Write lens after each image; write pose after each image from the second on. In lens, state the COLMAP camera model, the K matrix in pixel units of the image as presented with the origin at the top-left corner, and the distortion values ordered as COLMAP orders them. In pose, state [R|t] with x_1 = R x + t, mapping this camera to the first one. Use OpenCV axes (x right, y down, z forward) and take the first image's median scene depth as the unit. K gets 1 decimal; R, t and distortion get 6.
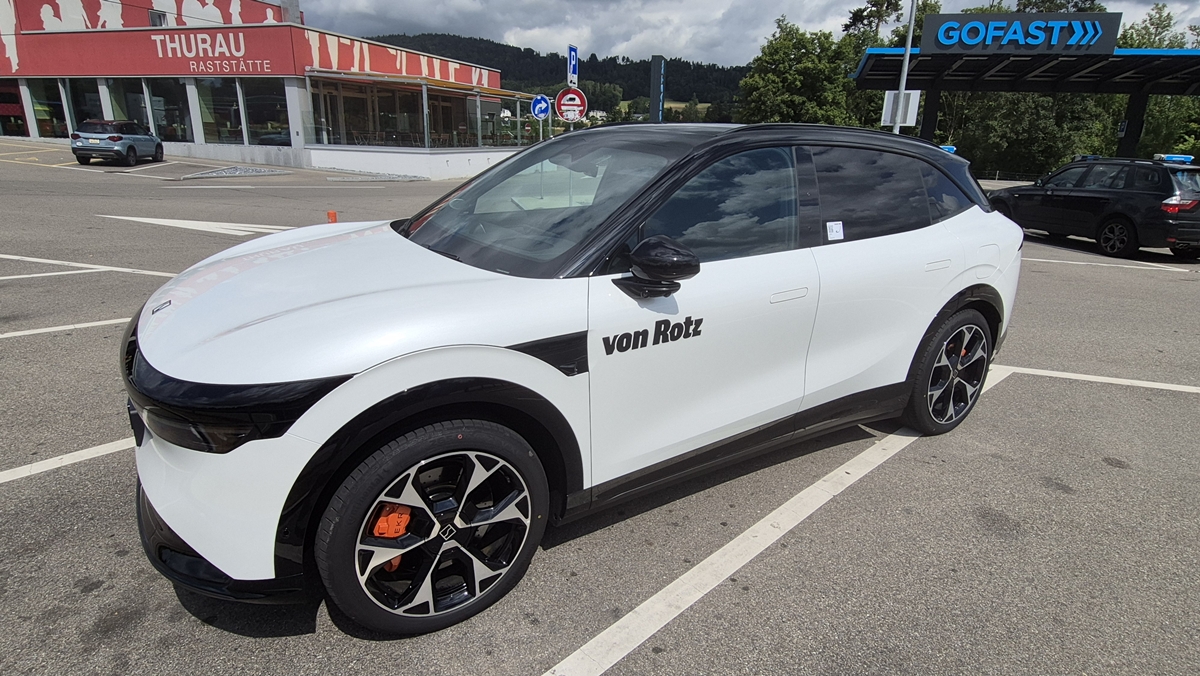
lens RADIAL K [[630.3, 0, 598.7], [0, 630.3, 328.4], [0, 0, 1]] dist [-0.001130, -0.007622]
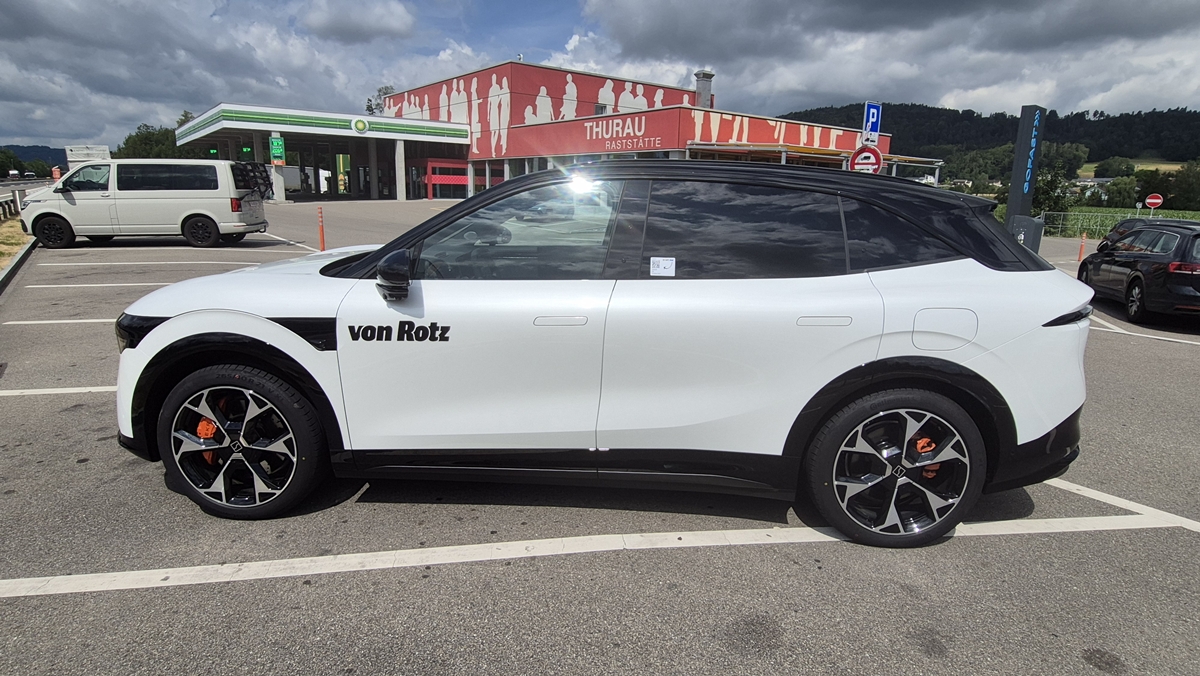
lens RADIAL K [[630.3, 0, 603.1], [0, 630.3, 334.4], [0, 0, 1]] dist [-0.001130, -0.007622]
pose [[0.821593, 0.116622, -0.558018, 1.050544], [-0.167341, 0.985066, -0.040512, -0.001816], [0.544961, 0.126664, 0.828839, 0.223999]]
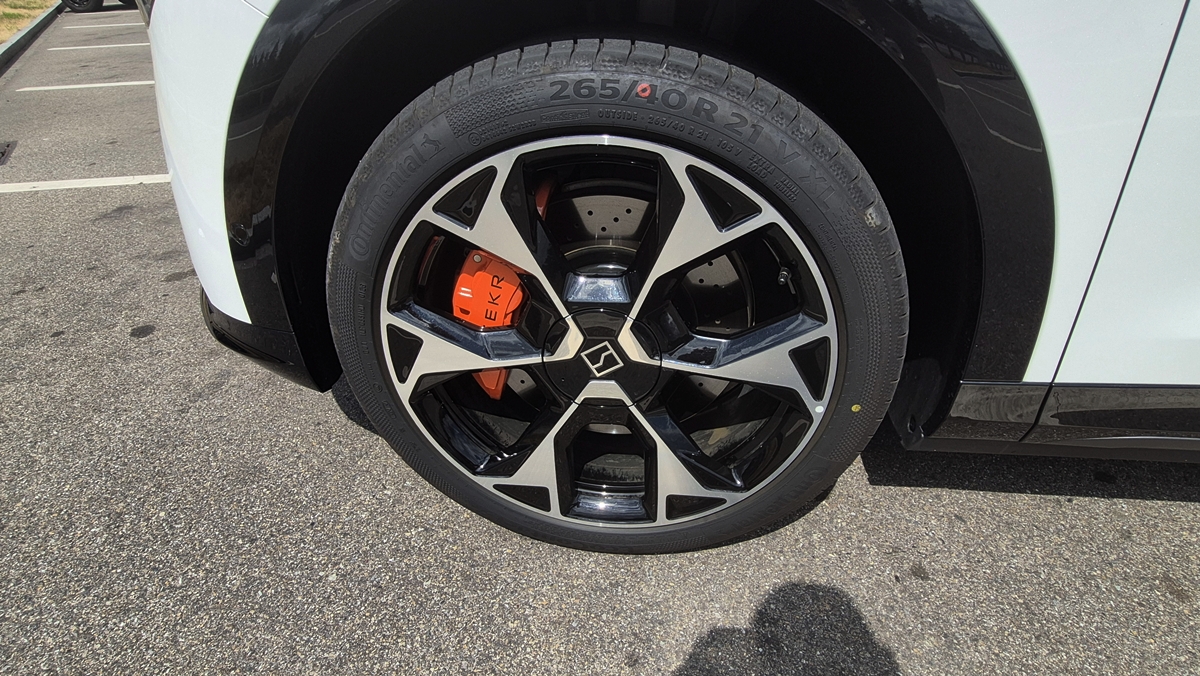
lens RADIAL K [[630.3, 0, 606.5], [0, 630.3, 332.1], [0, 0, 1]] dist [-0.001130, -0.007622]
pose [[0.772718, 0.295925, -0.561547, -0.014904], [-0.154220, 0.945693, 0.286147, 0.169990], [0.615730, -0.134509, 0.776392, 0.613966]]
